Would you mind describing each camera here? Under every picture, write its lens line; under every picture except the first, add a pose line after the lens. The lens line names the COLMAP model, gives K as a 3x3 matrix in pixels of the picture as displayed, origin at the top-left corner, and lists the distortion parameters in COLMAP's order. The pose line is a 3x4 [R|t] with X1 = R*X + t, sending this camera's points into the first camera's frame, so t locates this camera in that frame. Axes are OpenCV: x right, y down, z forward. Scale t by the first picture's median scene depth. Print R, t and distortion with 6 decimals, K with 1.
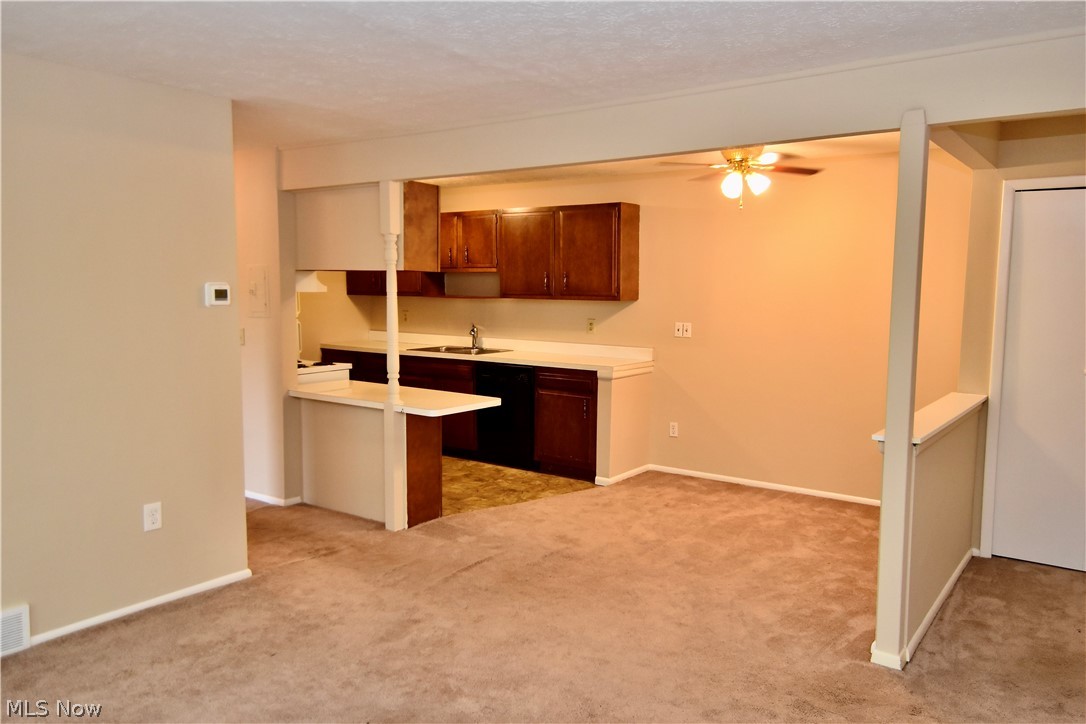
lens RADIAL K [[798.1, 0, 565.6], [0, 798.1, 370.1], [0, 0, 1]] dist [0.047808, -0.032860]
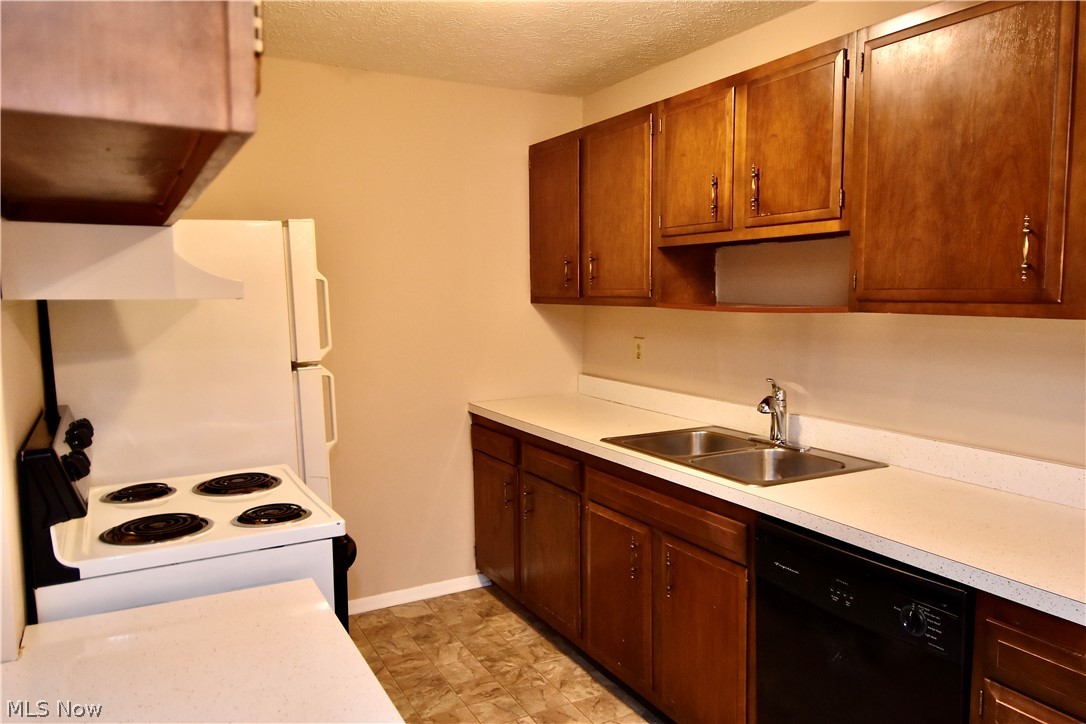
lens RADIAL K [[798.1, 0, 563.7], [0, 798.1, 368.3], [0, 0, 1]] dist [0.047808, -0.032860]
pose [[0.896956, 0.032189, -0.440946, -0.045330], [-0.035866, 0.999357, -0.000004, -0.069214], [0.440662, 0.015819, 0.897534, 0.720171]]
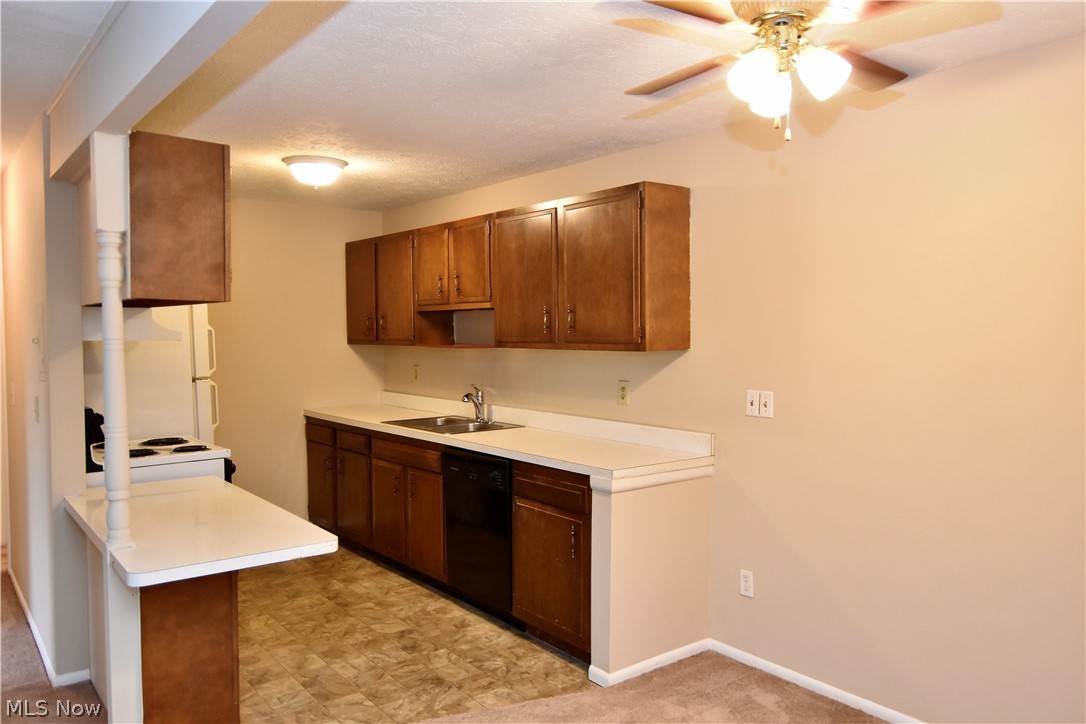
lens RADIAL K [[798.1, 0, 567.5], [0, 798.1, 365.2], [0, 0, 1]] dist [0.047808, -0.032860]
pose [[0.960647, 0.001041, -0.277770, 0.171961], [-0.019342, 0.997816, -0.063154, -0.038869], [0.277098, 0.066041, 0.958569, 0.427558]]
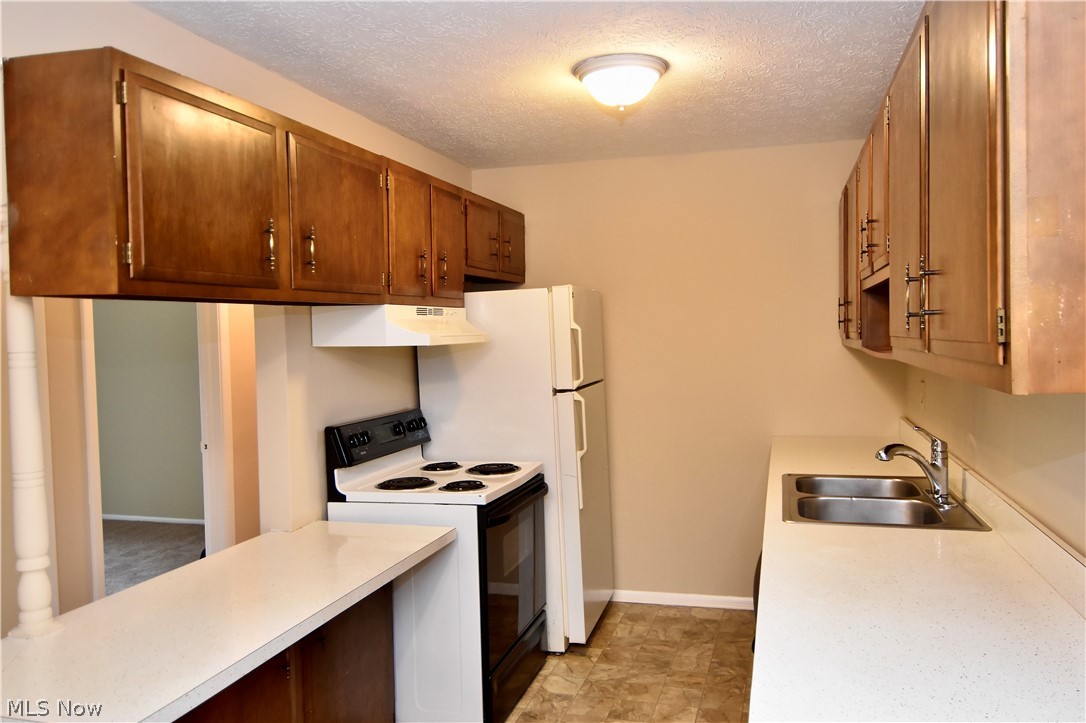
lens RADIAL K [[810.3, 0, 564.7], [0, 810.3, 364.7], [0, 0, 1]] dist [0.008258, 0.002571]
pose [[0.336998, 0.023555, -0.941211, 0.190498], [-0.078211, 0.996932, -0.003054, -0.083579], [0.938251, 0.074643, 0.337807, 0.843507]]
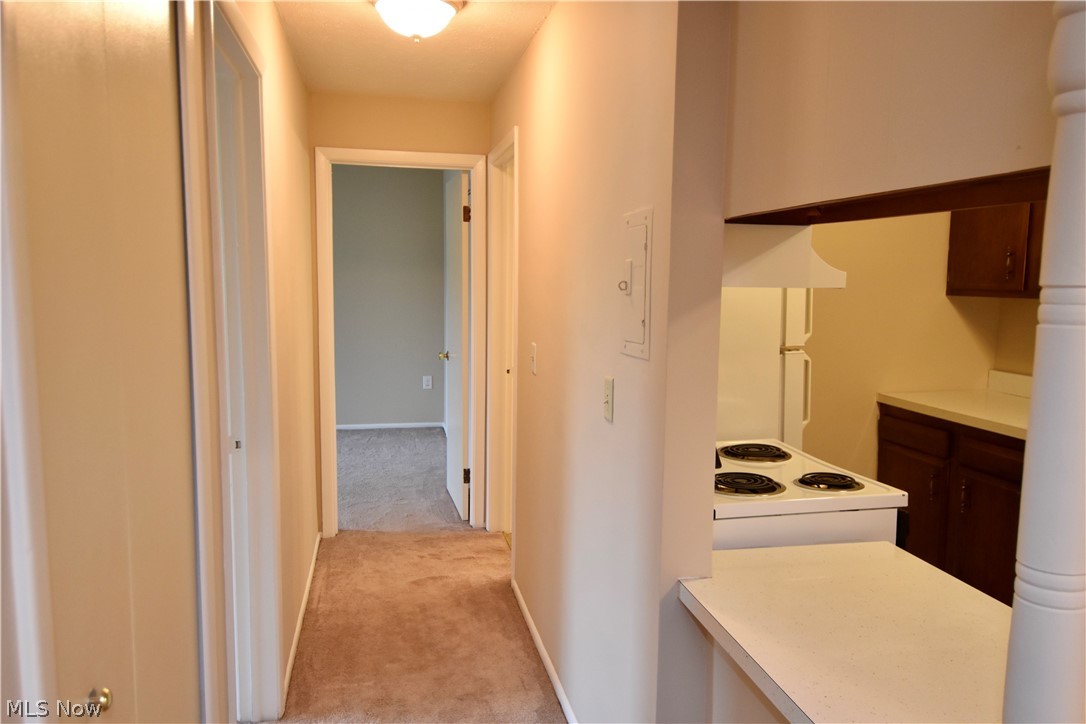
lens RADIAL K [[798.1, 0, 551.0], [0, 798.1, 360.0], [0, 0, 1]] dist [0.047808, -0.032860]
pose [[0.724077, 0.064599, -0.686687, -0.136569], [-0.073398, 0.997168, 0.016412, -0.057548], [0.685802, 0.038518, 0.726768, 0.610628]]
